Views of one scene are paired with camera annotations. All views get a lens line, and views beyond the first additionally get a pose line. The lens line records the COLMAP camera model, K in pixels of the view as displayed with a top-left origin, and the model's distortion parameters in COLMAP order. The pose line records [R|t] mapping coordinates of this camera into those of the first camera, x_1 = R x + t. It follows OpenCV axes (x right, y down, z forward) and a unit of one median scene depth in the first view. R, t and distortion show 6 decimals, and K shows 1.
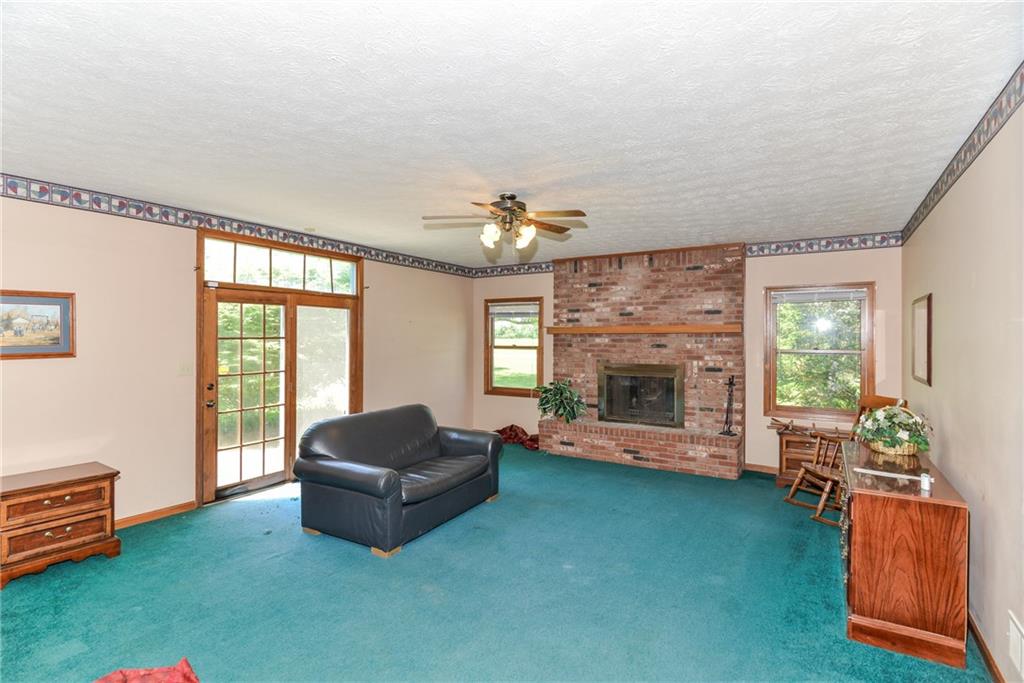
lens RADIAL K [[503.3, 0, 508.8], [0, 503.3, 340.5], [0, 0, 1]] dist [-0.015393, -0.002221]
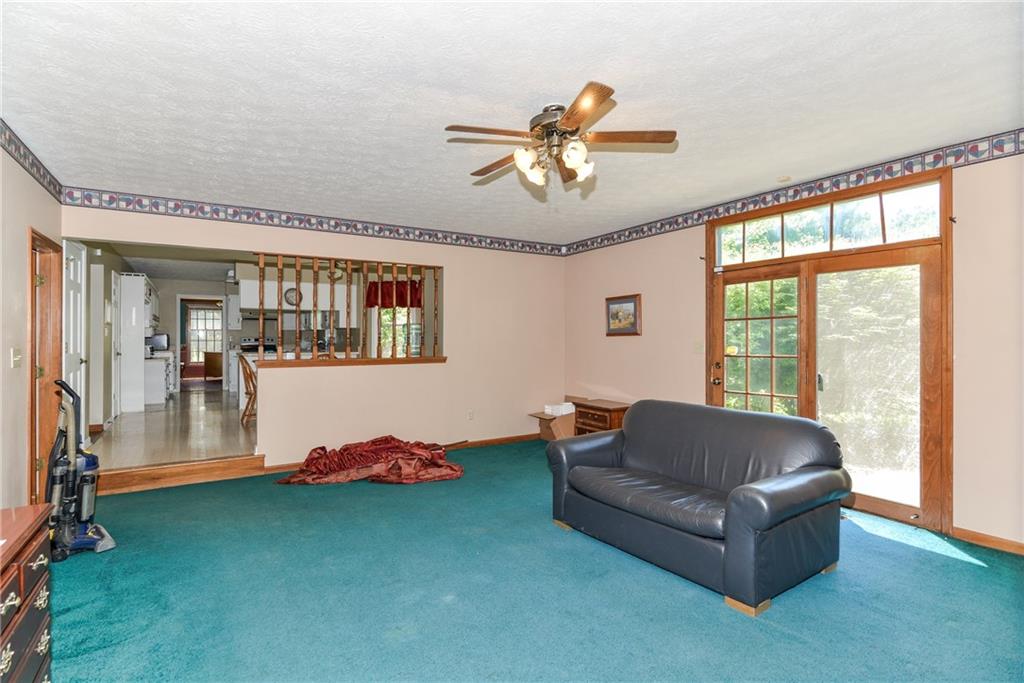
lens RADIAL K [[503.3, 0, 509.2], [0, 503.3, 335.8], [0, 0, 1]] dist [-0.015393, -0.002221]
pose [[-0.444889, 0.000744, -0.895585, 0.540039], [0.006679, 0.999975, -0.002487, 0.027854], [0.895561, -0.007088, -0.444883, 1.020383]]
